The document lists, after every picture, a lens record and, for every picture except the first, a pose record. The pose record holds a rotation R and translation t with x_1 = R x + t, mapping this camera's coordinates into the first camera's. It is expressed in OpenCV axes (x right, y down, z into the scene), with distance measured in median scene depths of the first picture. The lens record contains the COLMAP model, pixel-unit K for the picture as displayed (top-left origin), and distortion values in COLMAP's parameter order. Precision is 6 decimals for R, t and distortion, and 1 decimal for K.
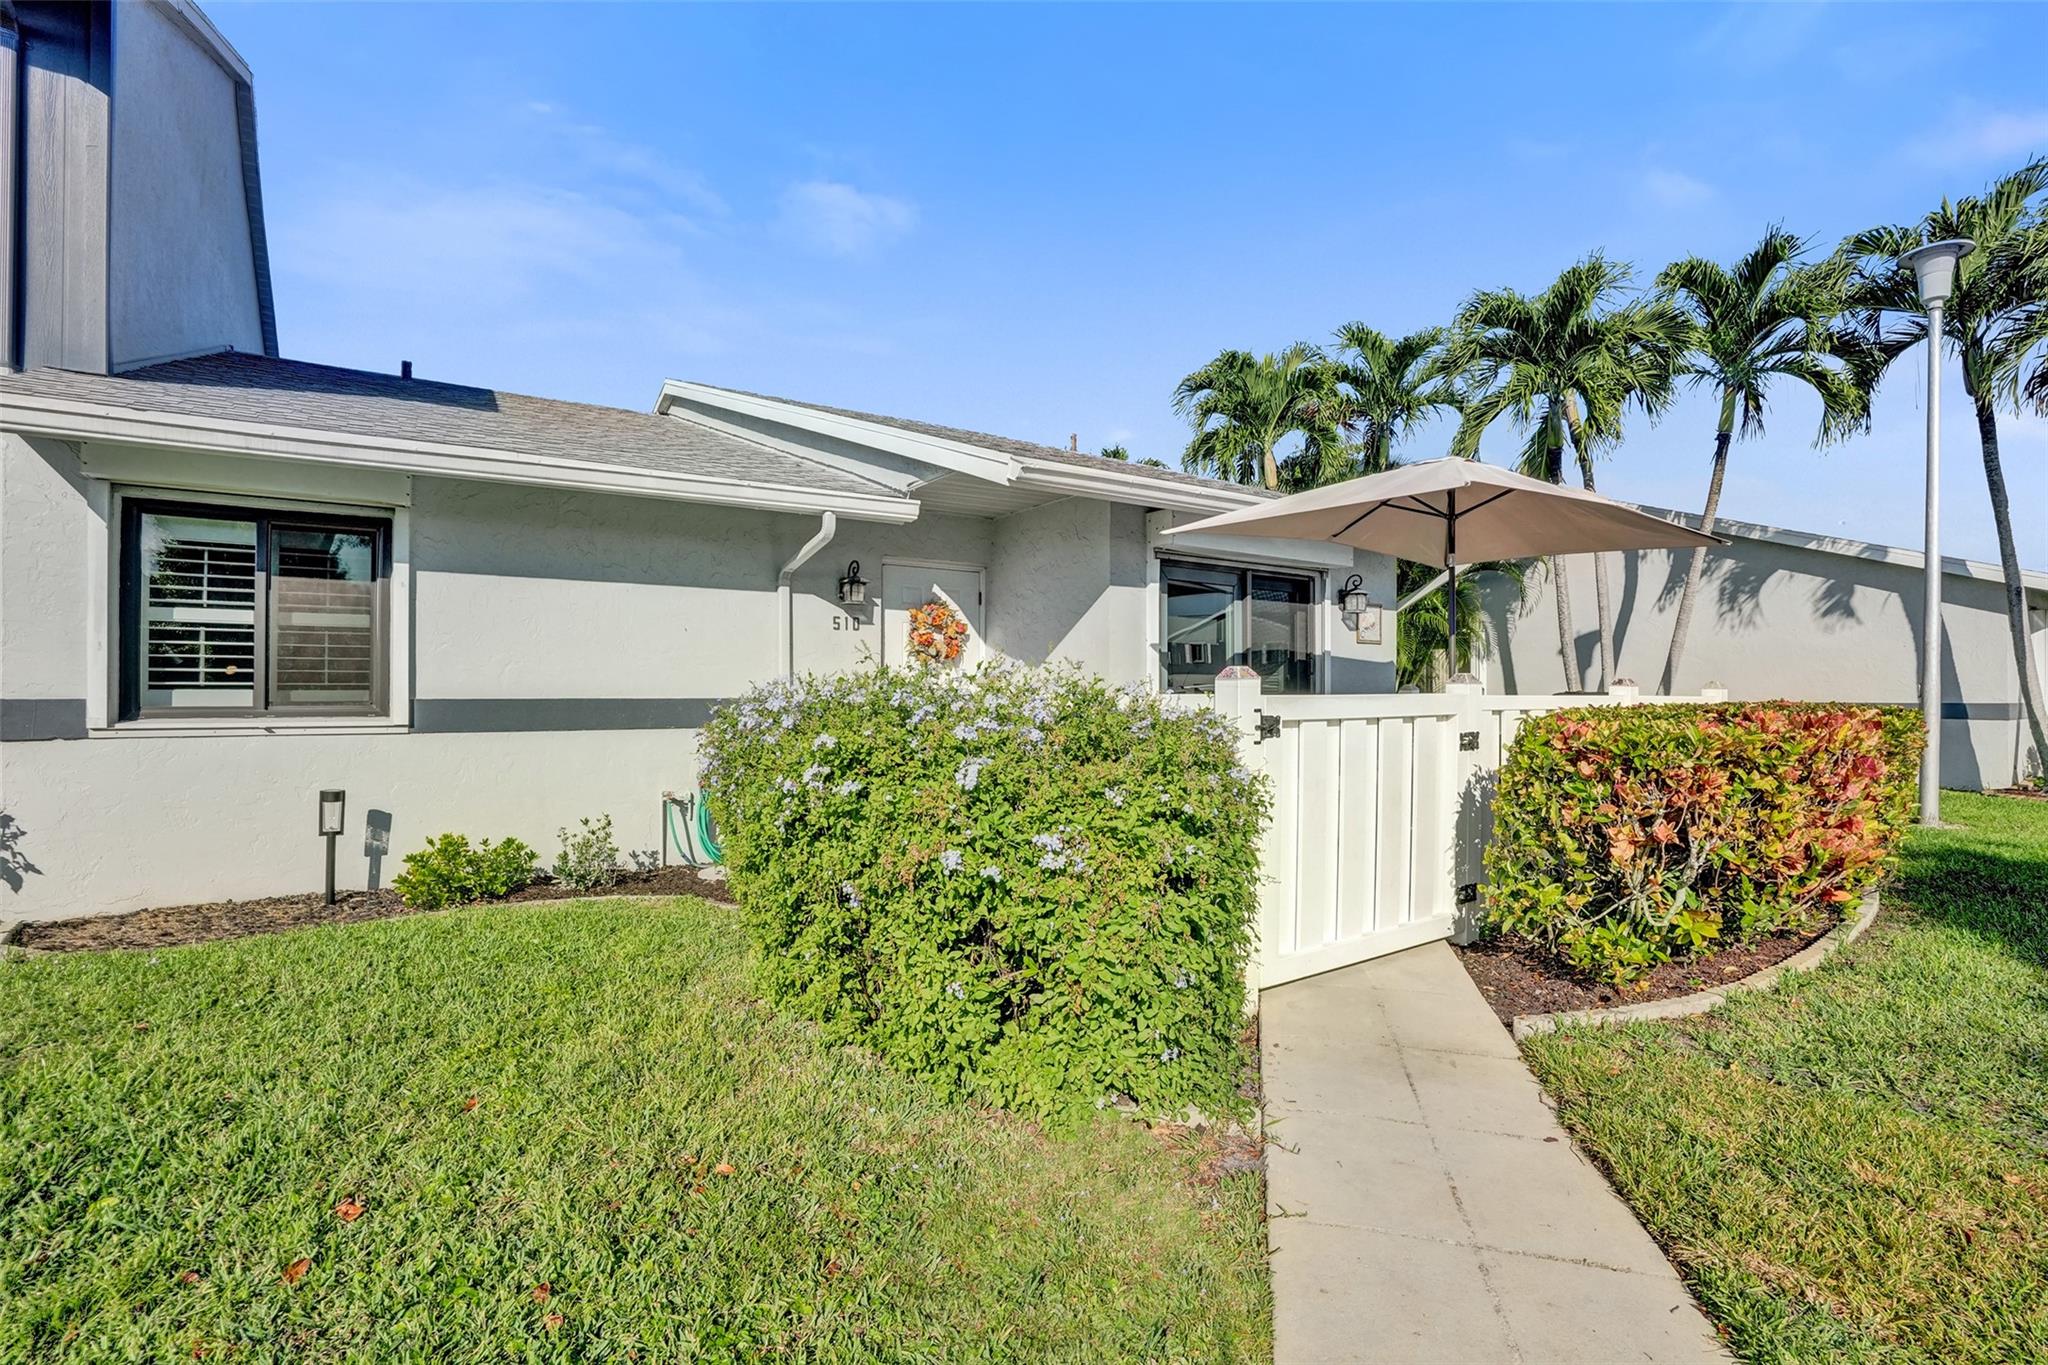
lens RADIAL K [[944.9, 0, 1037.8], [0, 944.9, 688.3], [0, 0, 1]] dist [-0.058900, 0.022362]
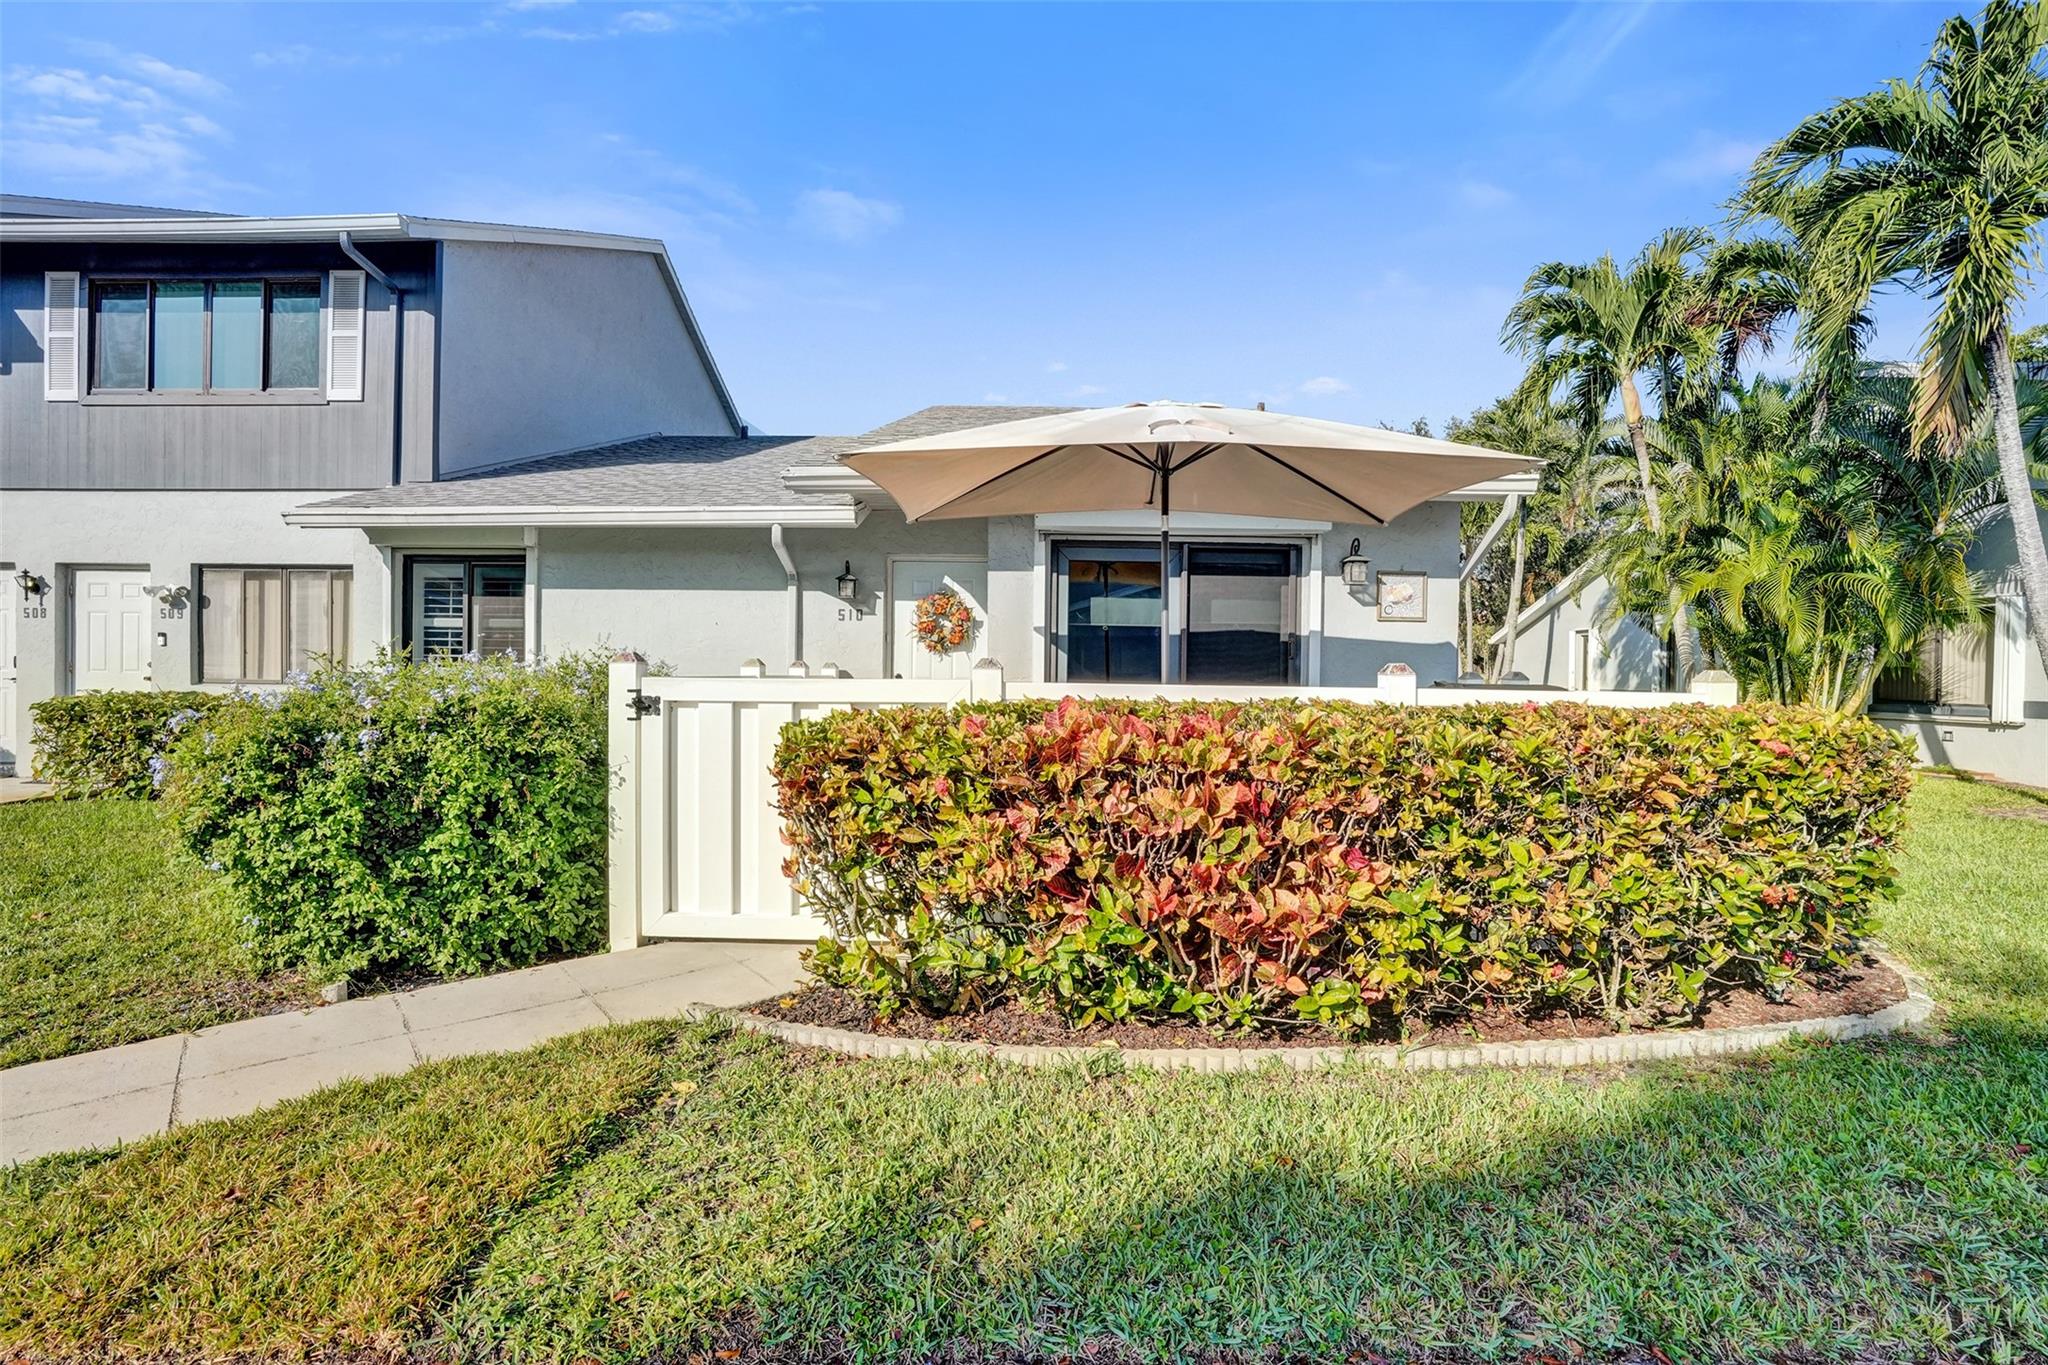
lens RADIAL K [[944.9, 0, 1021.6], [0, 944.9, 681.6], [0, 0, 1]] dist [-0.058900, 0.022362]
pose [[0.808056, 0.016528, -0.588874, 0.587376], [-0.010985, 0.999855, 0.012990, -0.003772], [0.589004, -0.004028, 0.808120, 0.169156]]
